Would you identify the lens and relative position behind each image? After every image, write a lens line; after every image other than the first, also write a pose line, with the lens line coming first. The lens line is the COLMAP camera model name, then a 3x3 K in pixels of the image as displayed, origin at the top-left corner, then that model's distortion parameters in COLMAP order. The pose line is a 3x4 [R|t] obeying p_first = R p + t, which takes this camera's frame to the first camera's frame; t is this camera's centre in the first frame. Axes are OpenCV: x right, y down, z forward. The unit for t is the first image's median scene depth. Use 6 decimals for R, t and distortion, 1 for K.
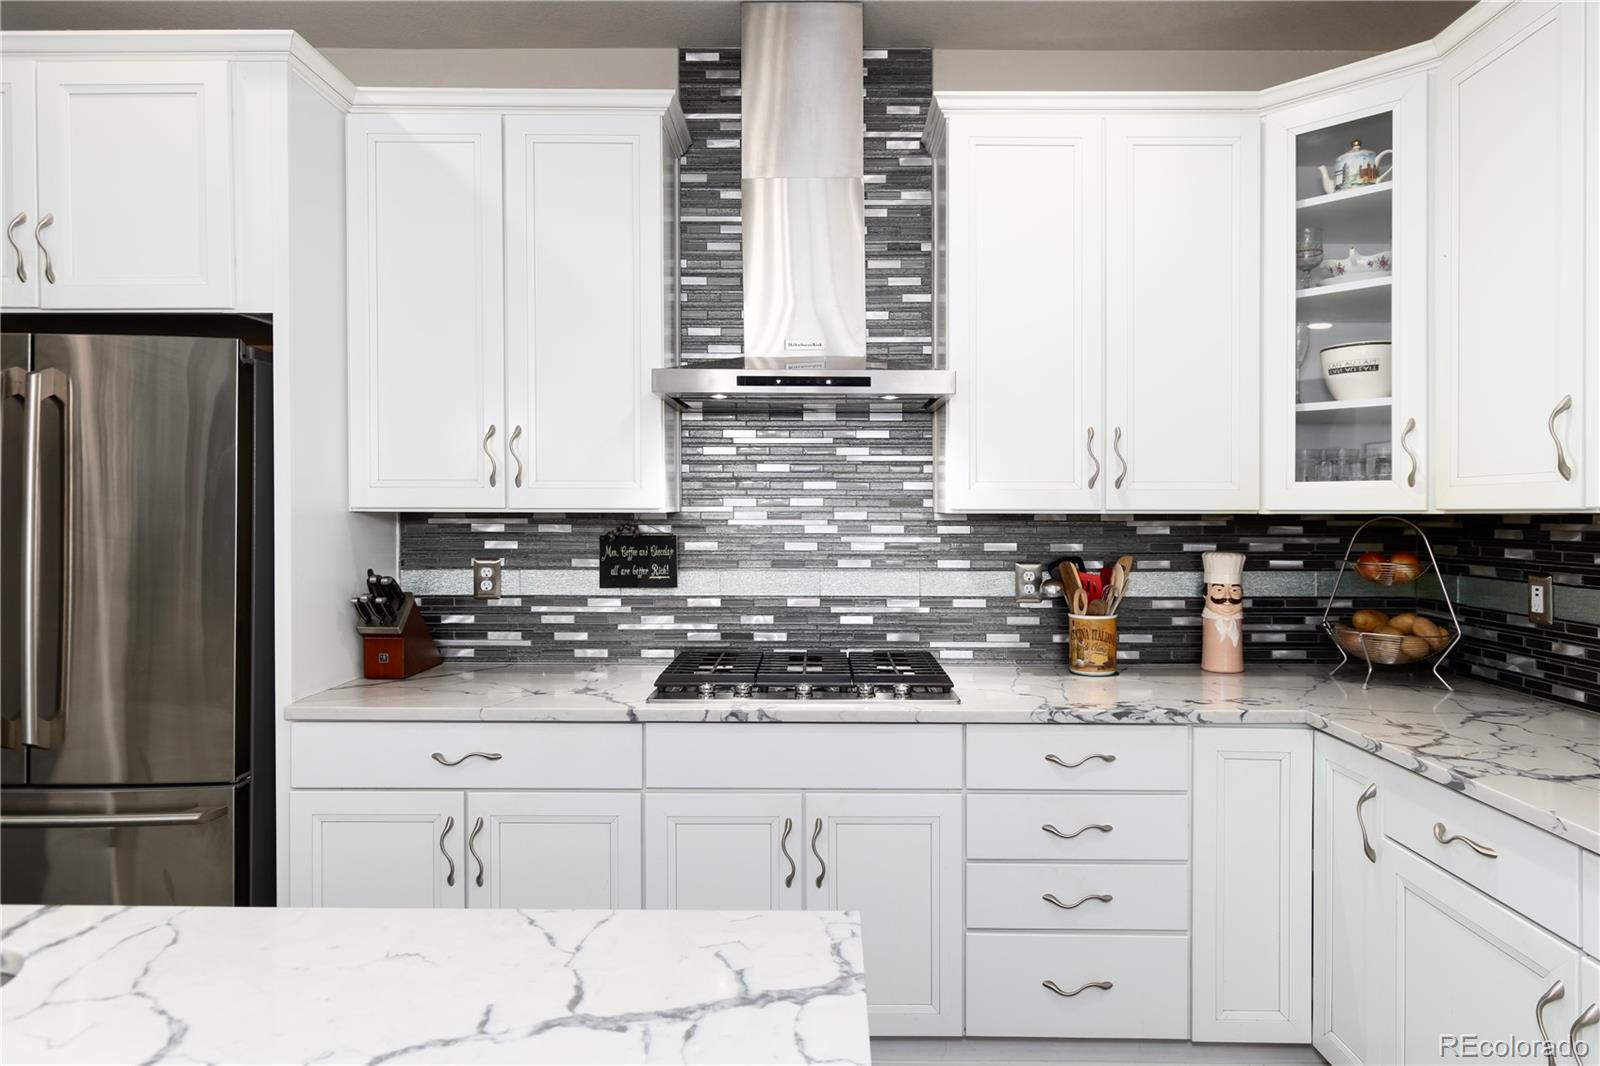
lens RADIAL K [[972.8, 0, 802.3], [0, 972.8, 523.4], [0, 0, 1]] dist [-0.000558, -0.000011]
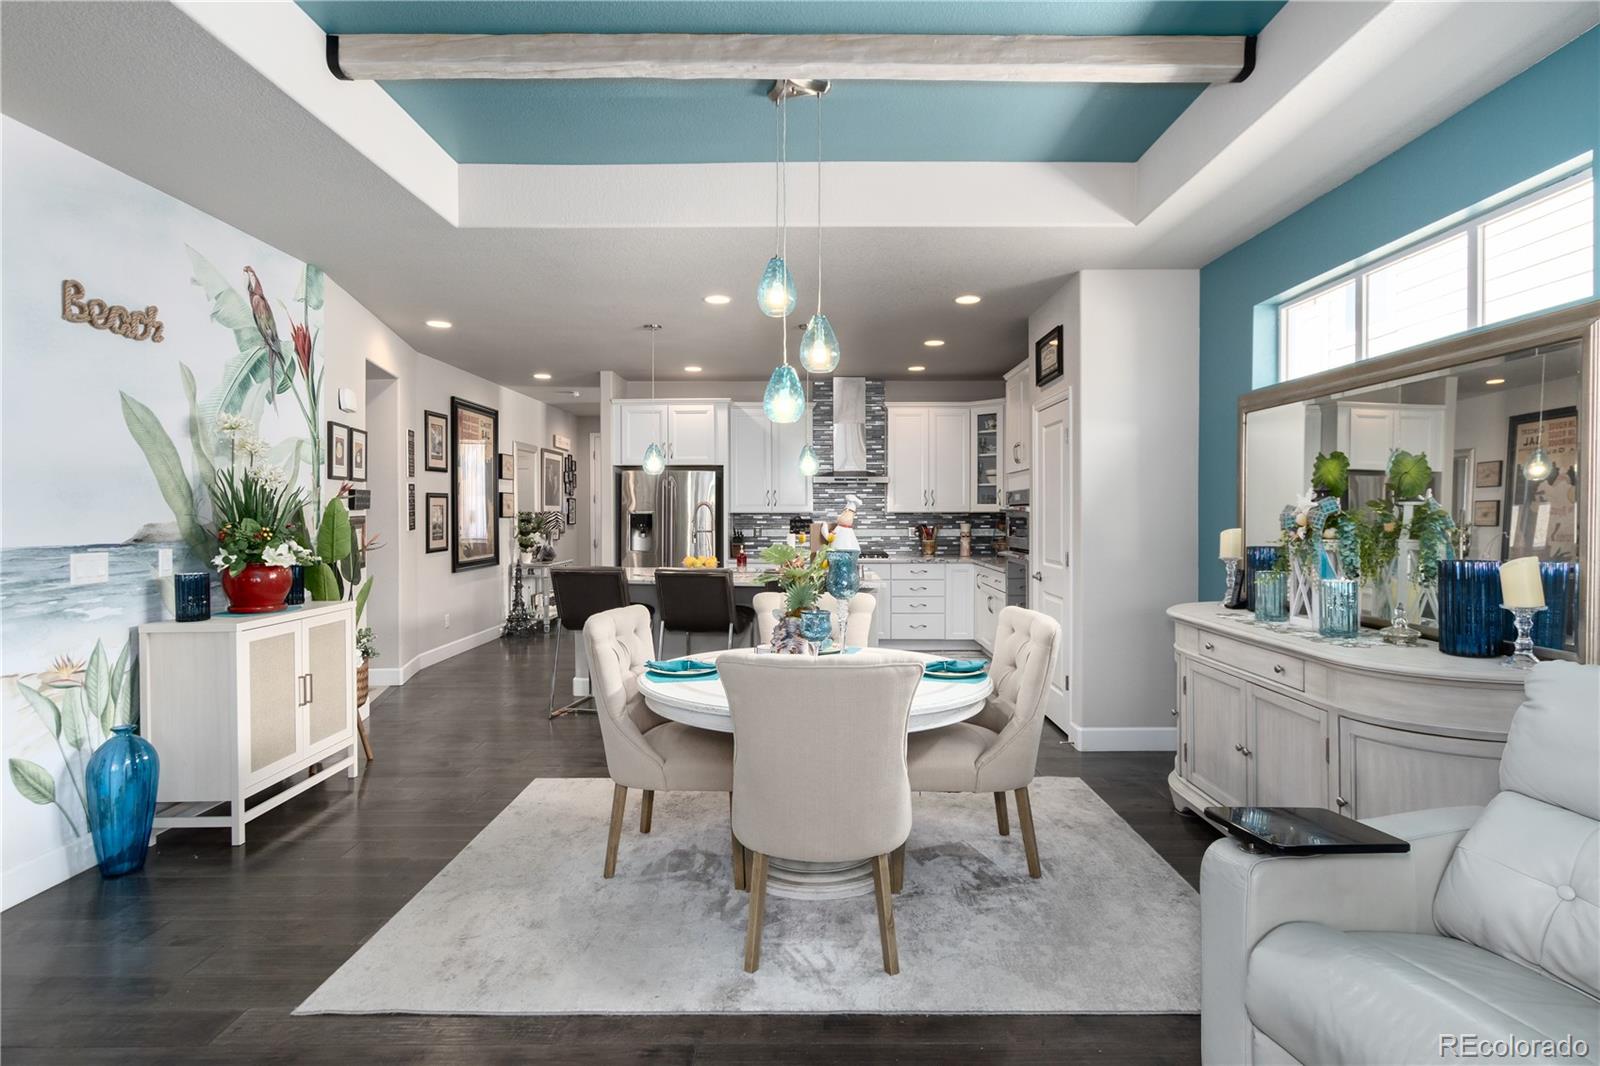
lens RADIAL K [[809.5, 0, 799.7], [0, 809.5, 525.7], [0, 0, 1]] dist [0.007065, -0.000080]
pose [[0.999982, -0.003066, 0.005163, -0.193253], [0.002988, 0.999882, 0.015082, -0.008661], [-0.005209, -0.015066, 0.999873, -1.972205]]
